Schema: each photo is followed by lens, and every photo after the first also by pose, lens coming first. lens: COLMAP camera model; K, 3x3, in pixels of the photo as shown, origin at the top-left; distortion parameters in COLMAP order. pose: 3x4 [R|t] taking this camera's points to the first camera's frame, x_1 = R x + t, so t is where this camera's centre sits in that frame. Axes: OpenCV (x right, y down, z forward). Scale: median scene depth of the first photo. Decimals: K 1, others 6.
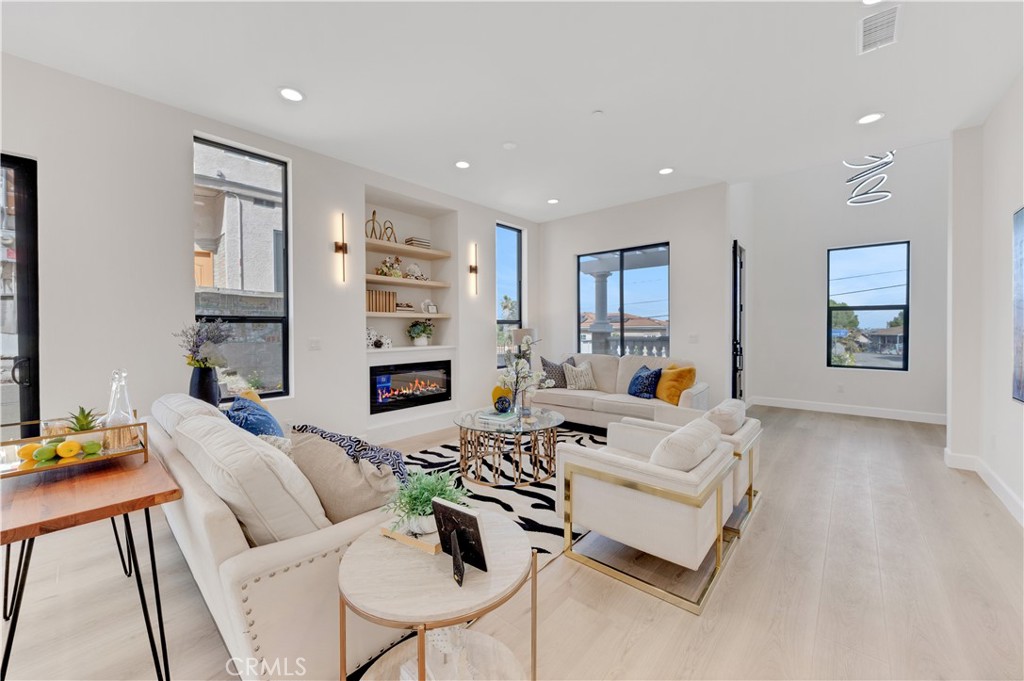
lens RADIAL K [[382.1, 0, 512.0], [0, 382.1, 340.5], [0, 0, 1]] dist [-0.000600, 0.000001]
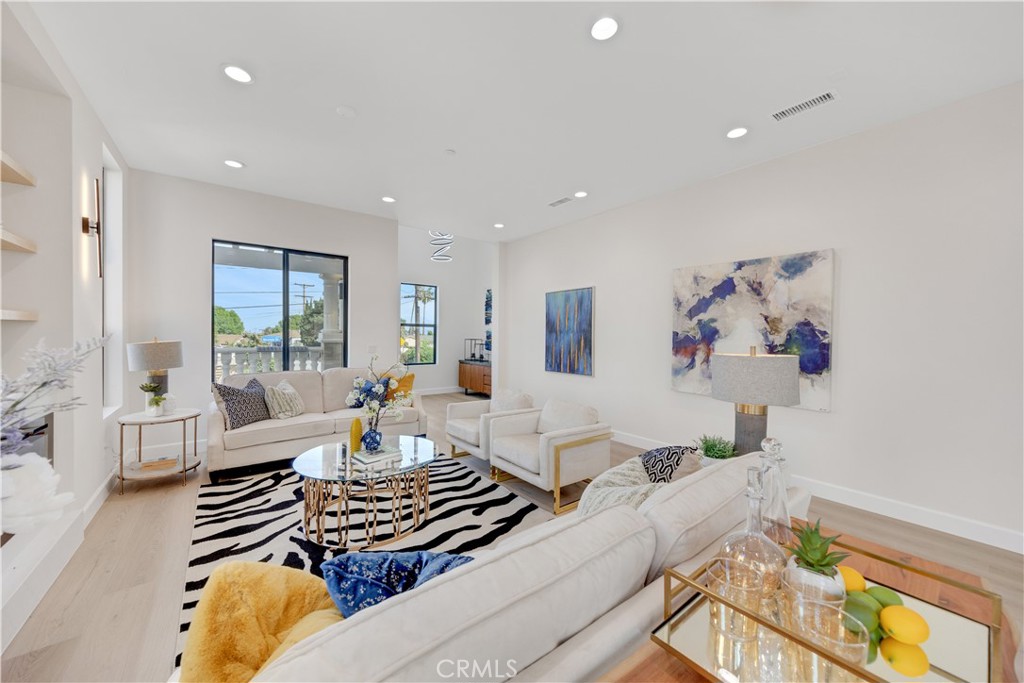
lens RADIAL K [[368.8, 0, 510.0], [0, 368.8, 339.9], [0, 0, 1]] dist [0.000208, -0.000060]
pose [[0.210863, -0.009687, 0.977468, -0.508696], [0.025270, 0.999671, 0.004456, -0.026062], [-0.977189, 0.023761, 0.211038, 0.385237]]
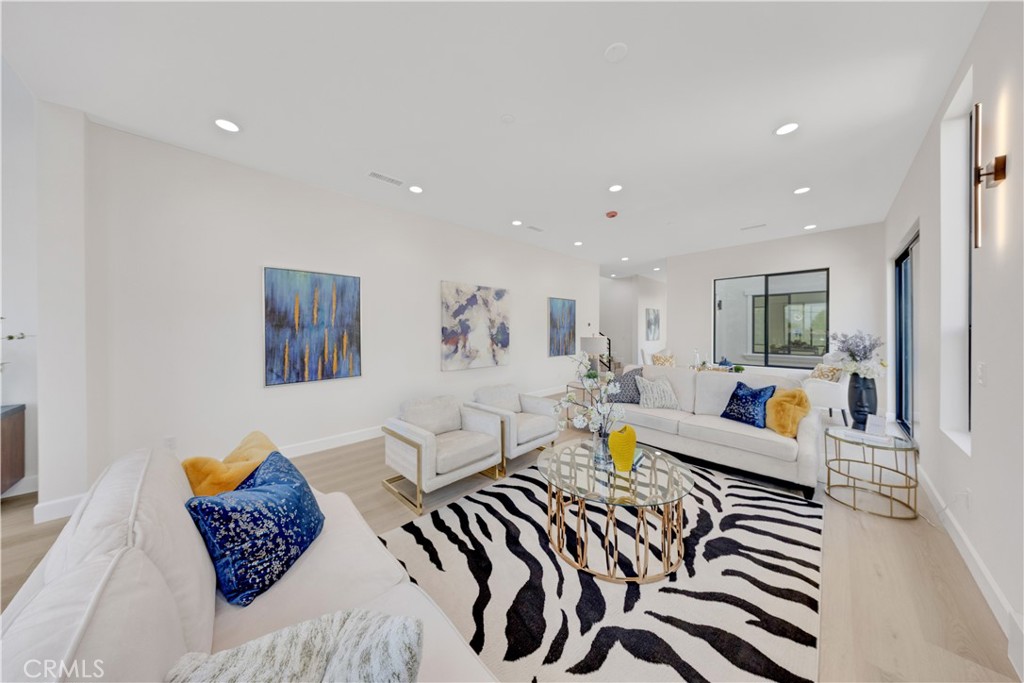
lens RADIAL K [[332.3, 0, 514.6], [0, 332.3, 328.2], [0, 0, 1]] dist [-0.000882, -0.000029]
pose [[-0.998273, 0.003714, 0.058622, 0.096705], [0.005634, 0.999452, 0.032612, -0.059302], [-0.058469, 0.032886, -0.997747, 1.171751]]
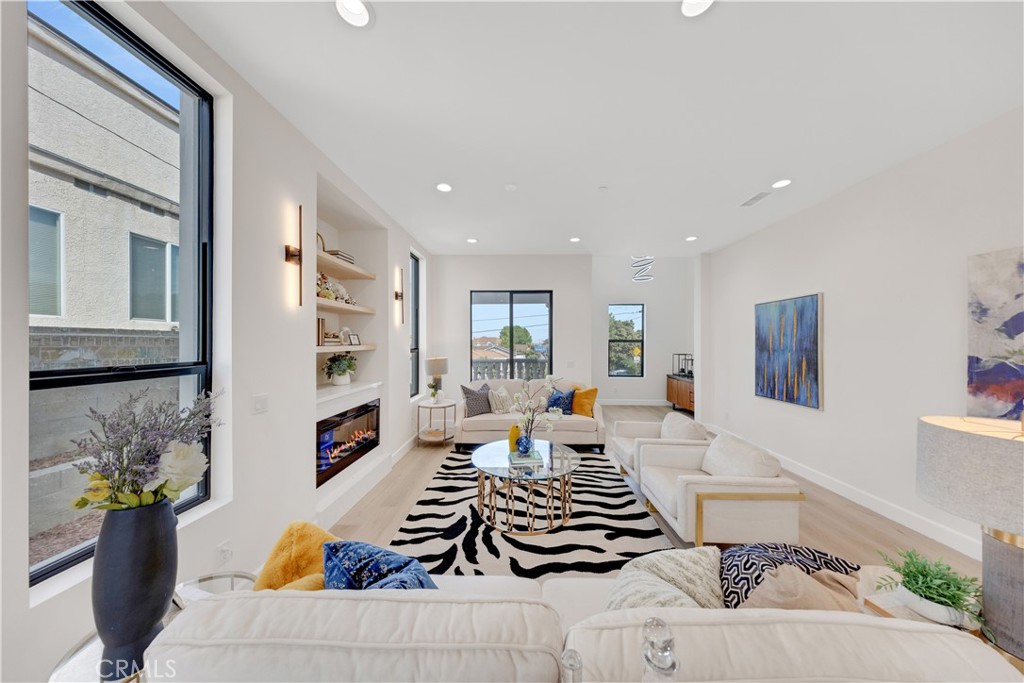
lens RADIAL K [[317.1, 0, 512.5], [0, 317.1, 344.0], [0, 0, 1]] dist [-0.000496, -0.002447]
pose [[0.782278, 0.000640, 0.622930, -0.396199], [0.020564, 0.999428, -0.026852, -0.049772], [-0.622590, 0.033815, 0.781817, 0.258427]]
